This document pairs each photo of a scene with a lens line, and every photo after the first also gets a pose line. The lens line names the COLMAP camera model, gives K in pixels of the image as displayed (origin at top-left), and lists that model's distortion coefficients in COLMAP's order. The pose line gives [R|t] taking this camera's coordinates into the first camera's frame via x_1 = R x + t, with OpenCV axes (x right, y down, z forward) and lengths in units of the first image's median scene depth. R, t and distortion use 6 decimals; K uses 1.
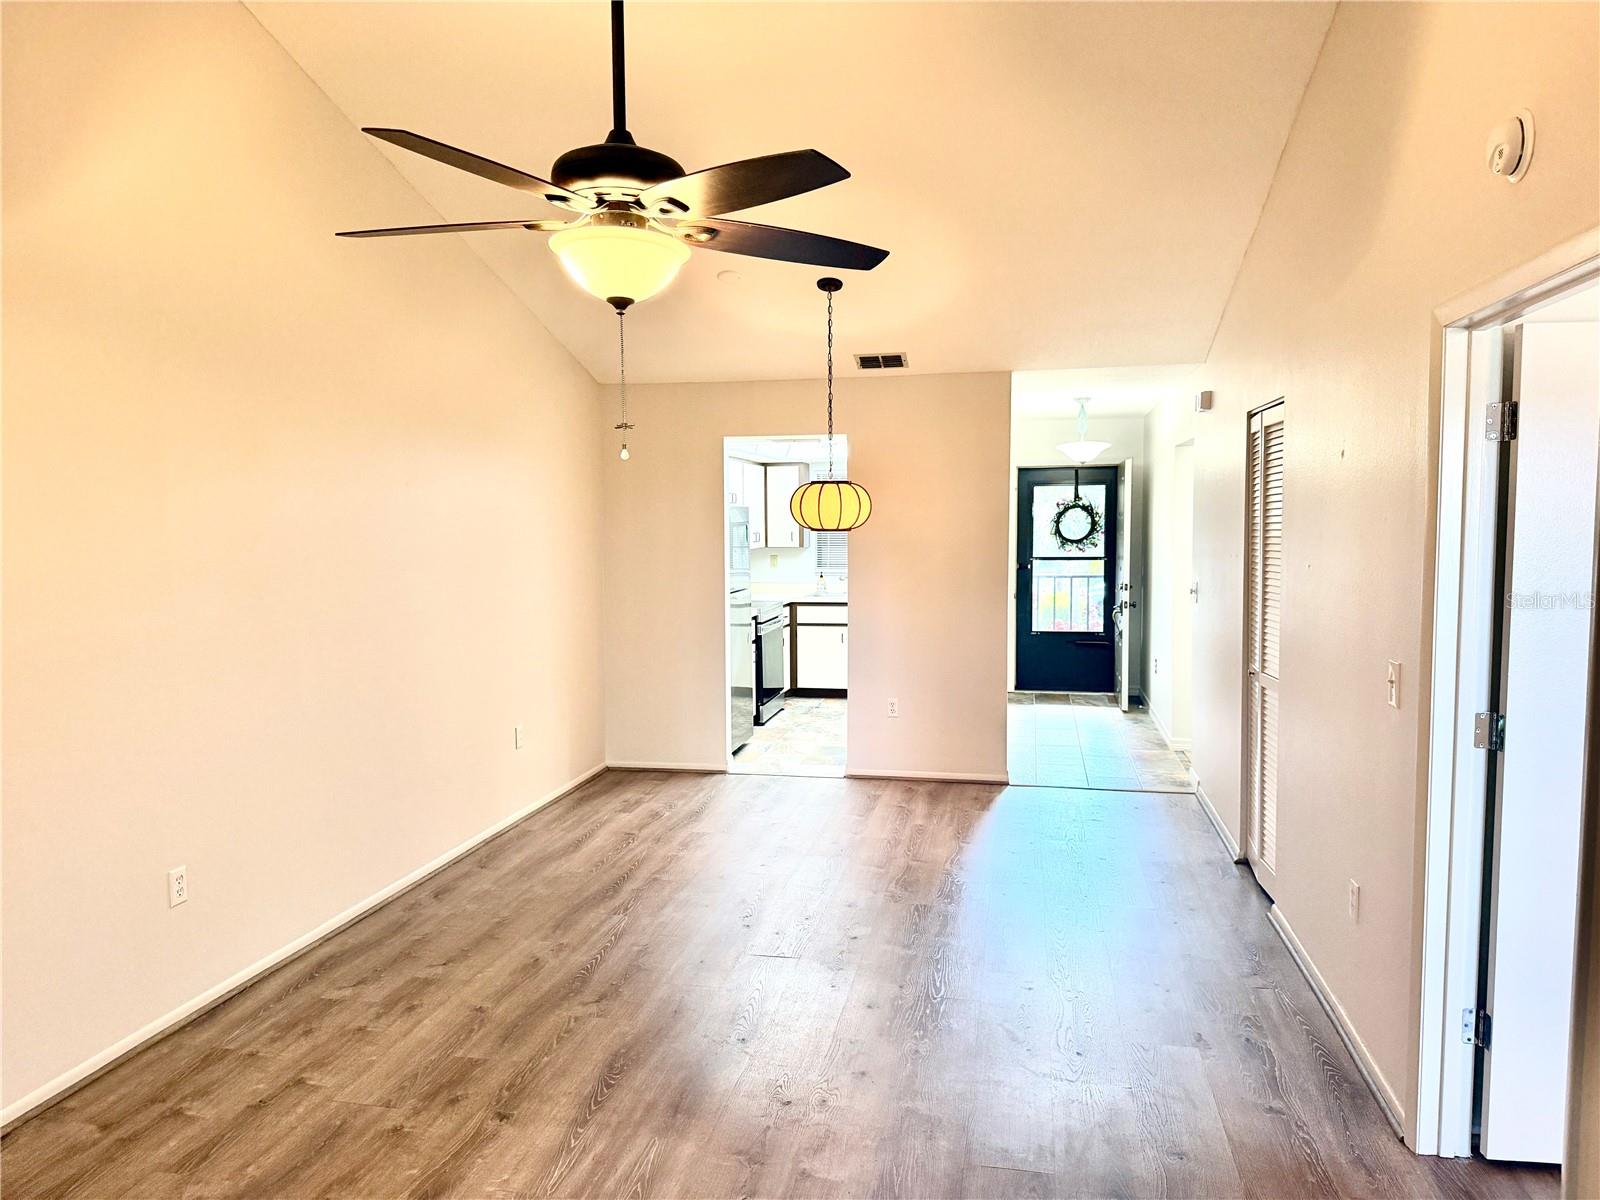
lens RADIAL K [[1123.8, 0, 798.1], [0, 1123.8, 600.9], [0, 0, 1]] dist [0.013876, -0.017915]
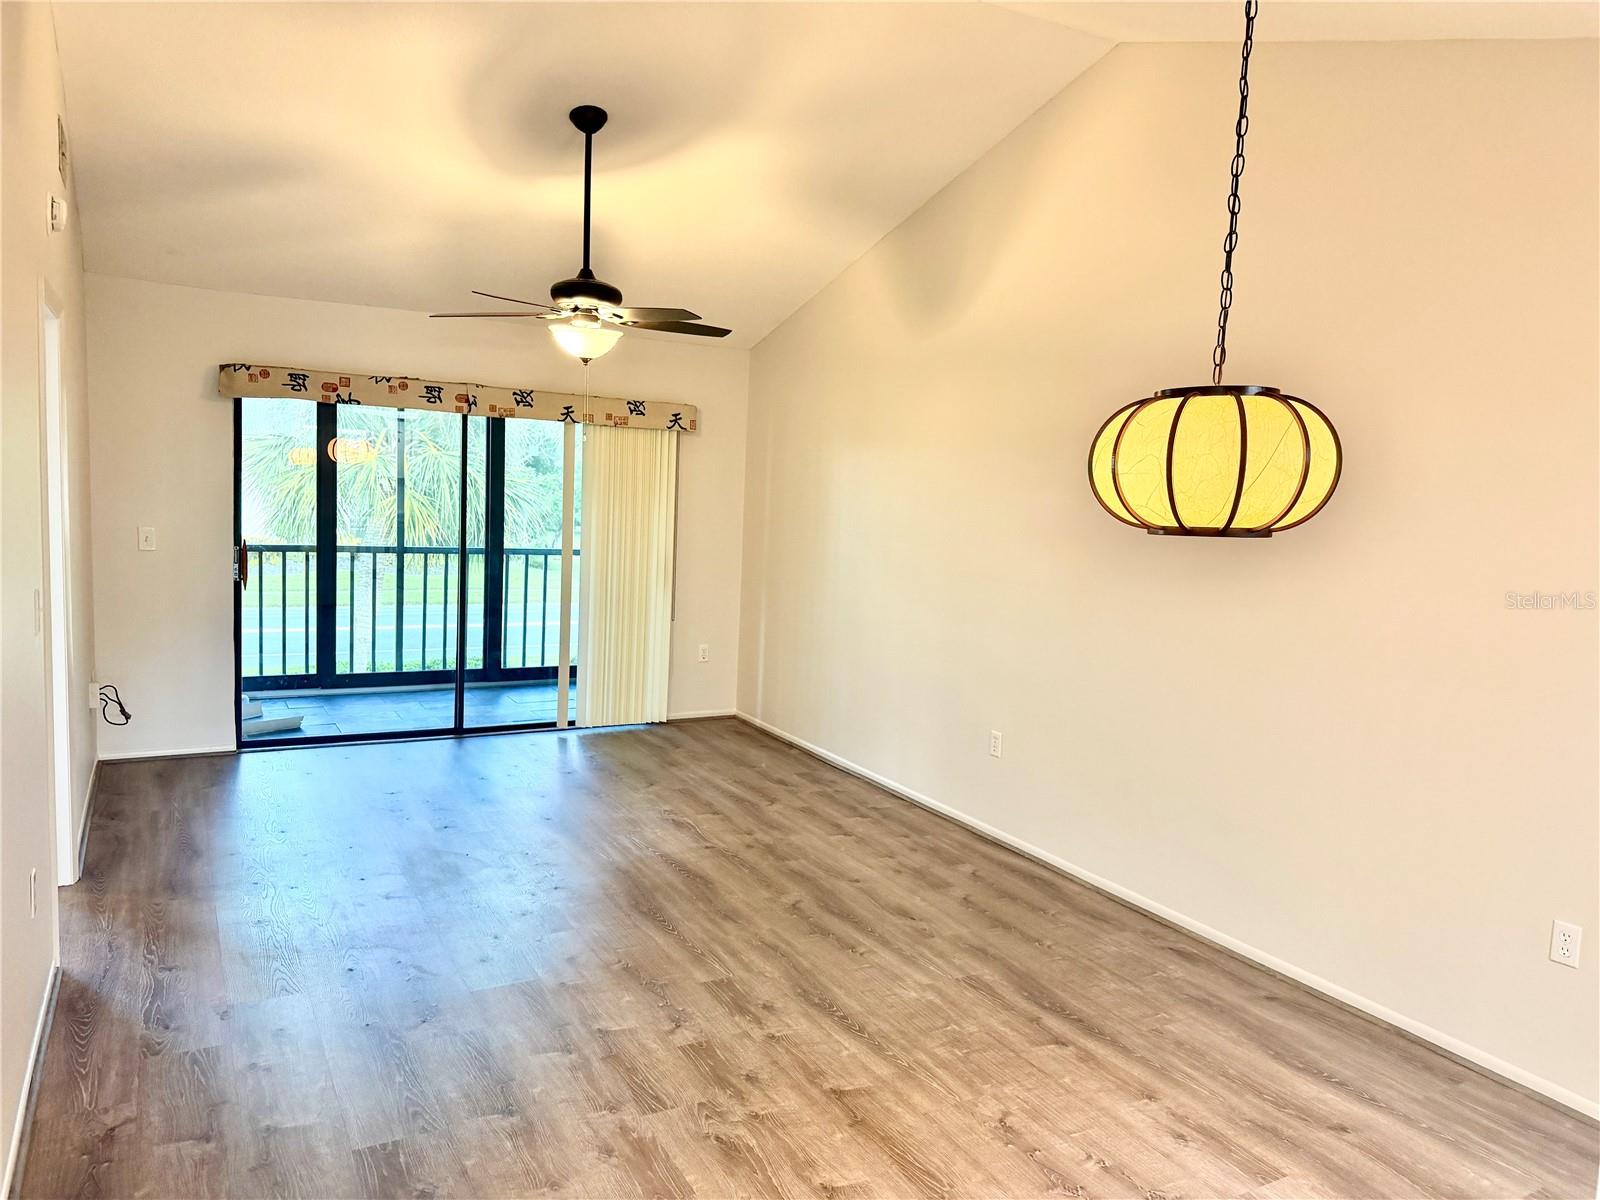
lens RADIAL K [[1123.8, 0, 788.6], [0, 1123.8, 603.8], [0, 0, 1]] dist [0.013876, -0.017915]
pose [[-0.765955, 0.039732, -0.641665, 0.426998], [-0.090595, 0.981458, 0.168916, -0.104811], [0.636478, 0.187513, -0.748154, 1.415273]]
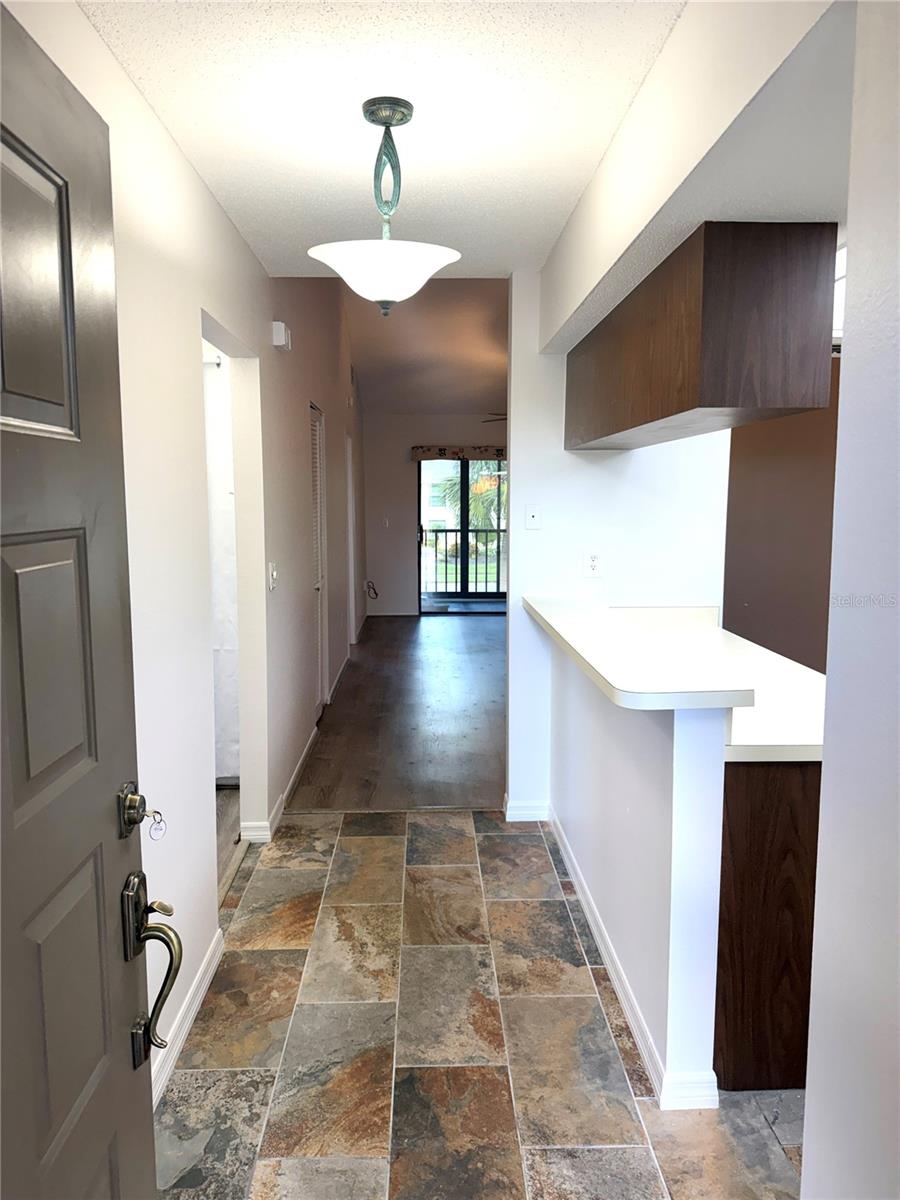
lens RADIAL K [[842.8, 0, 453.7], [0, 842.8, 595.7], [0, 0, 1]] dist [0.013876, -0.017915]
pose [[-0.974032, 0.032461, -0.224070, 0.492200], [-0.010443, 0.982174, 0.187681, -0.128775], [0.226169, 0.185148, -0.956331, 2.176222]]
